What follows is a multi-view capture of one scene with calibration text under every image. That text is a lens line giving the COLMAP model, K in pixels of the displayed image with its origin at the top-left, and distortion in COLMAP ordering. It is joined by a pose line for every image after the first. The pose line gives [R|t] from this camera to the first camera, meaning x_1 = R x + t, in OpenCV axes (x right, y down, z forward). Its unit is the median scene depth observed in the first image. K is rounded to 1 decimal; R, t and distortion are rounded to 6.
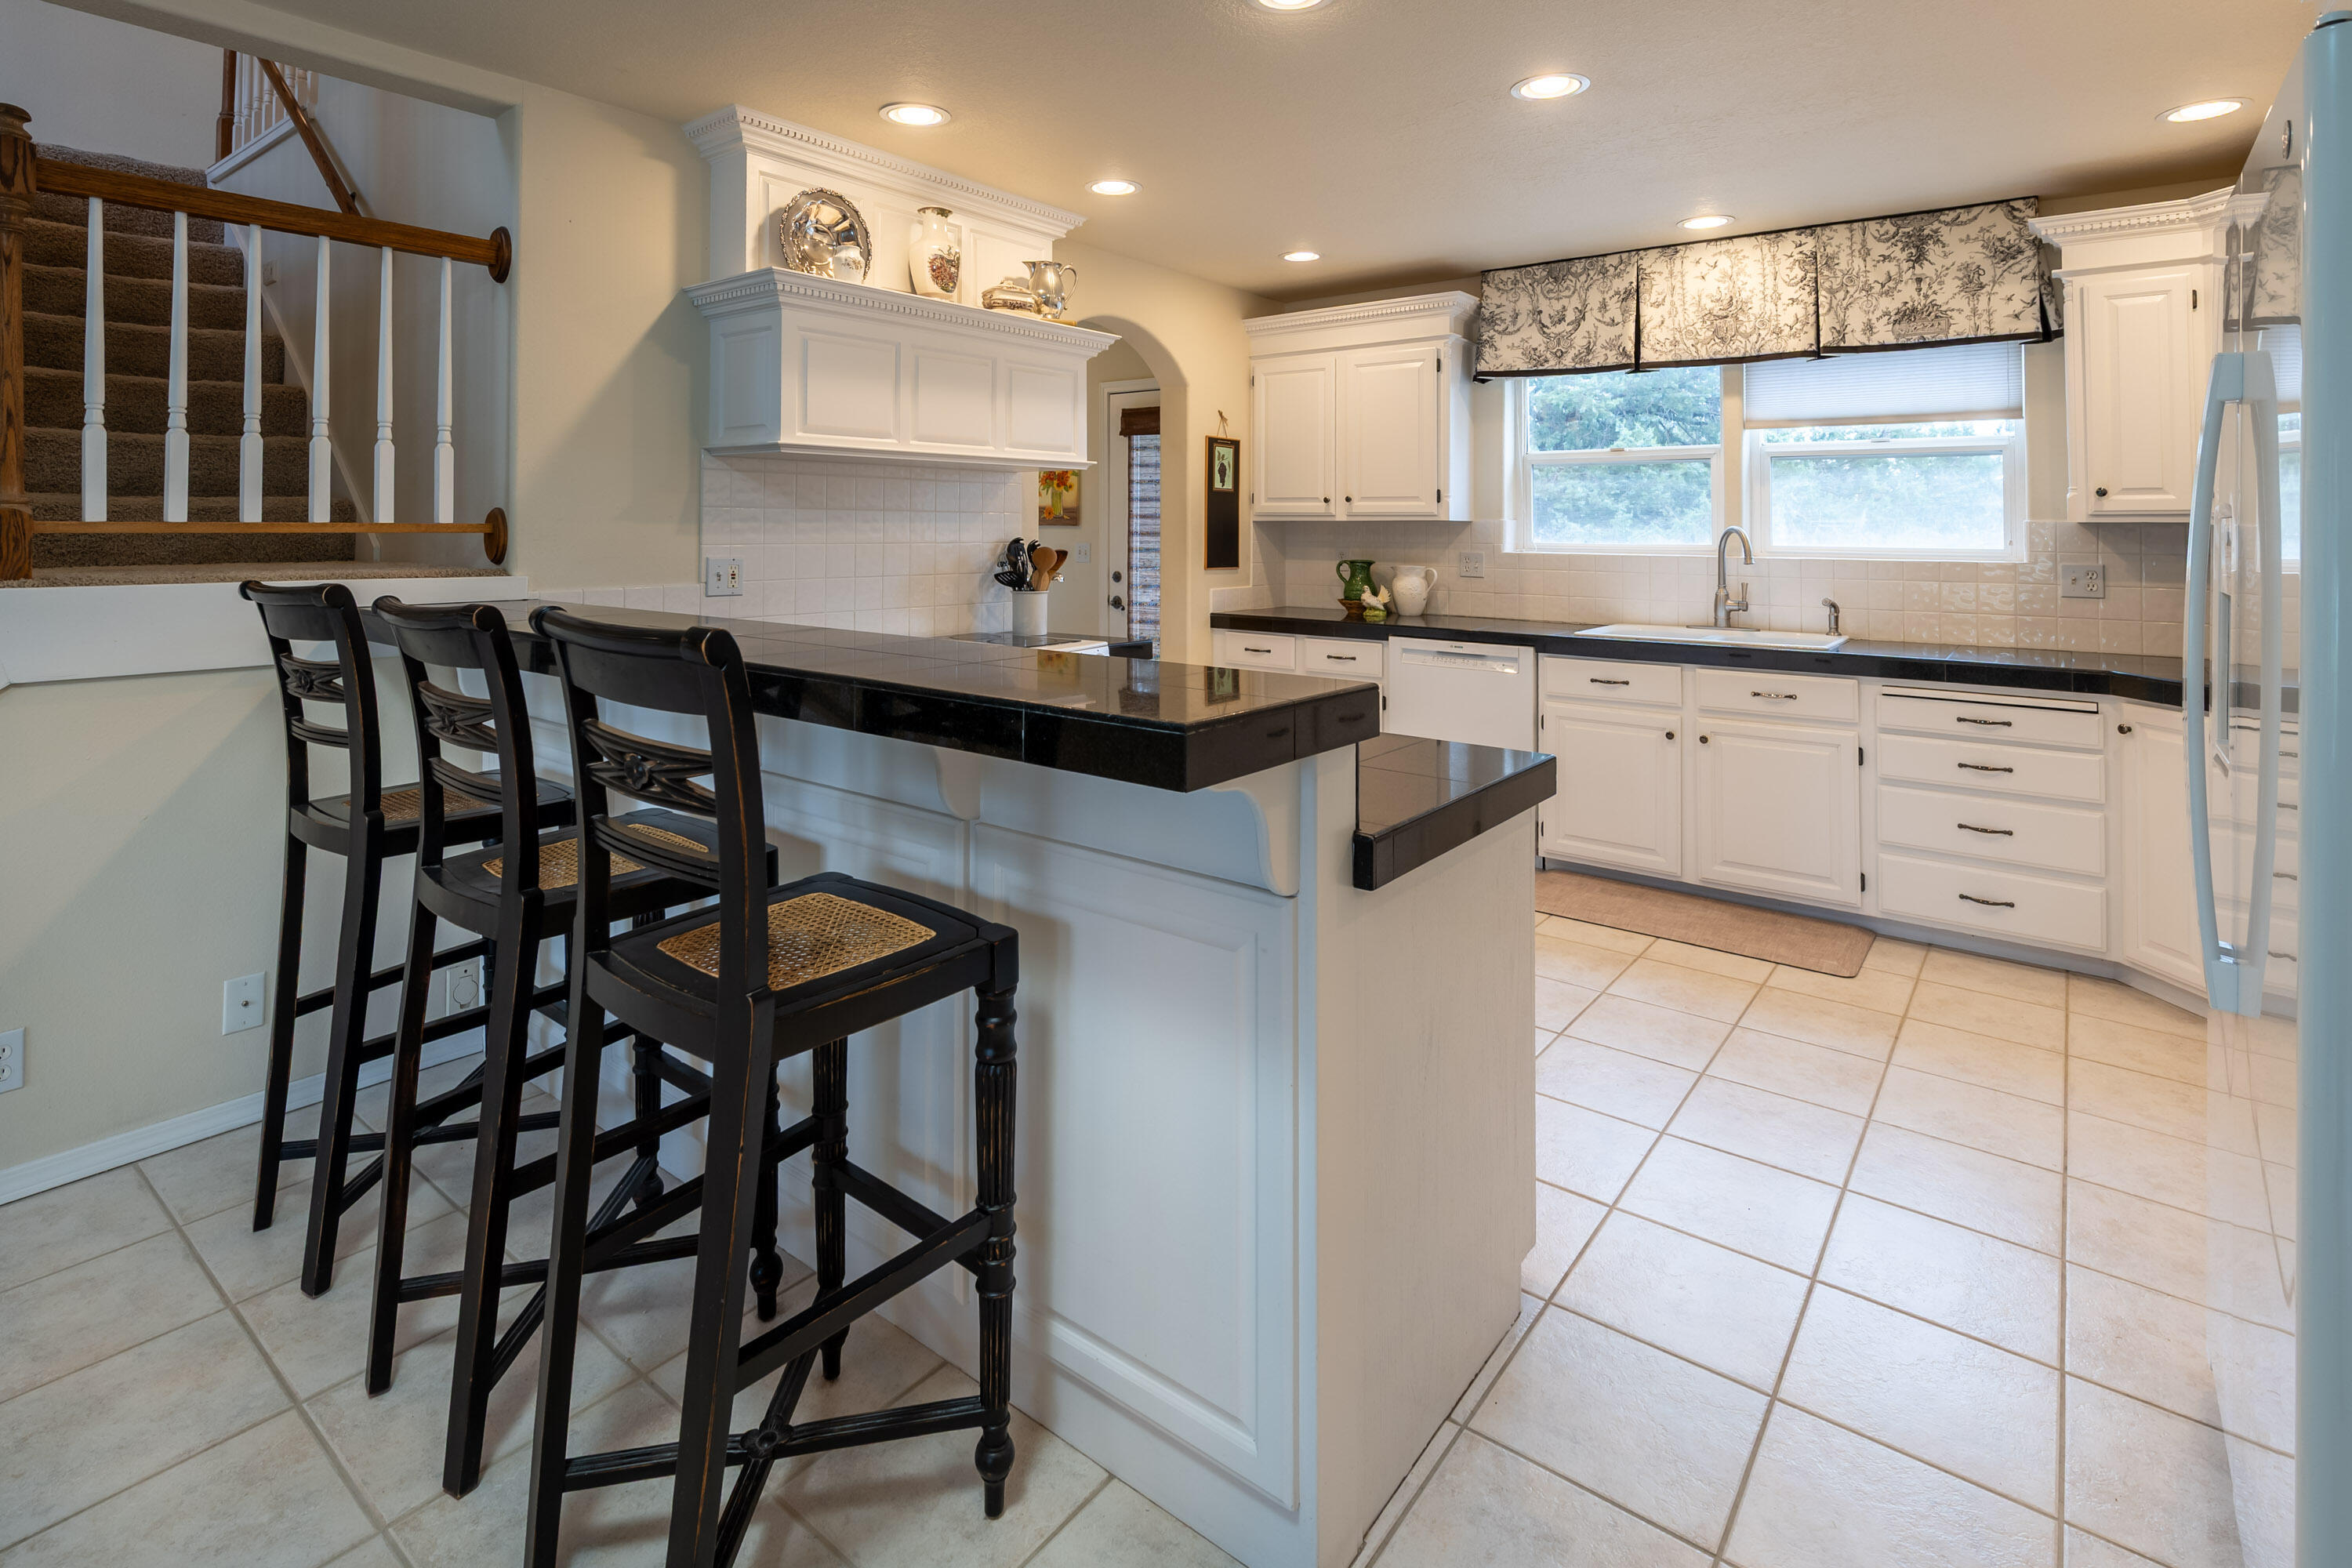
lens RADIAL K [[1120.3, 0, 1176.0], [0, 1120.3, 784.0], [0, 0, 1]] dist [0.000850, 0.000143]
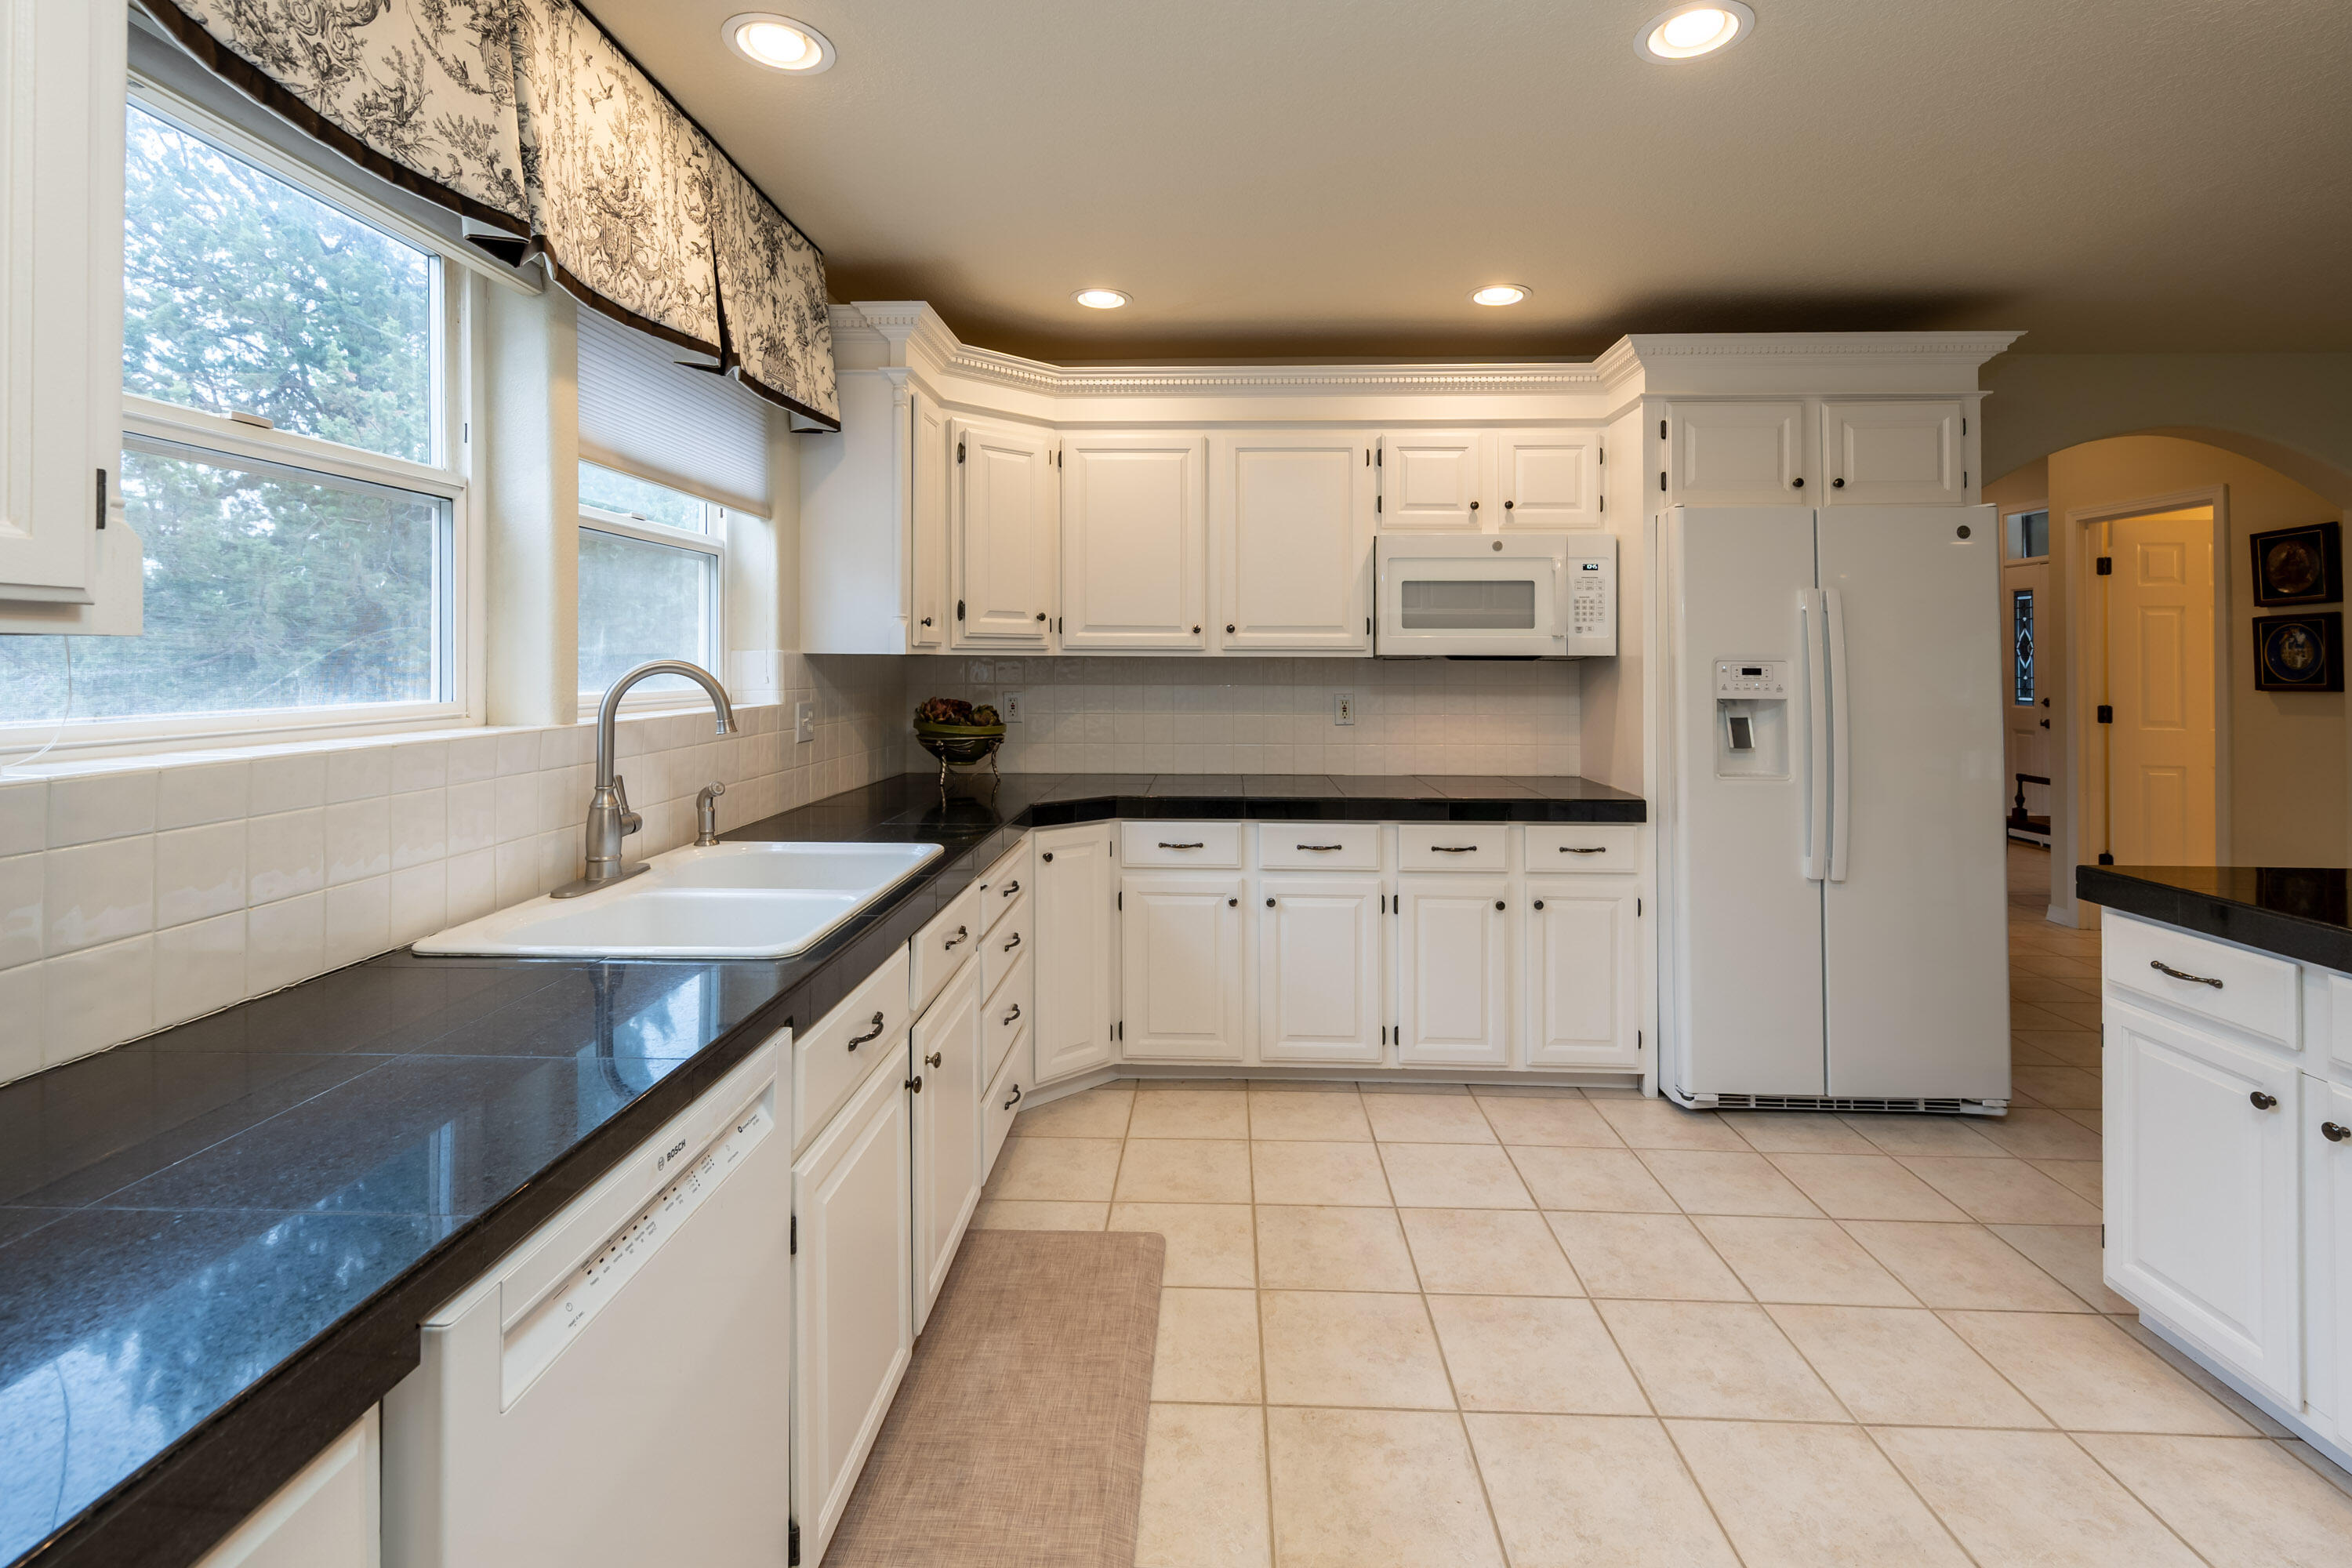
lens RADIAL K [[1058.6, 0, 1176.0], [0, 1058.6, 784.0], [0, 0, 1]] dist [0.000252, -0.000112]
pose [[-0.579073, -0.098873, 0.809258, -0.035756], [0.172337, 0.955344, 0.240039, -0.264579], [-0.796853, 0.278465, -0.536174, 1.170247]]
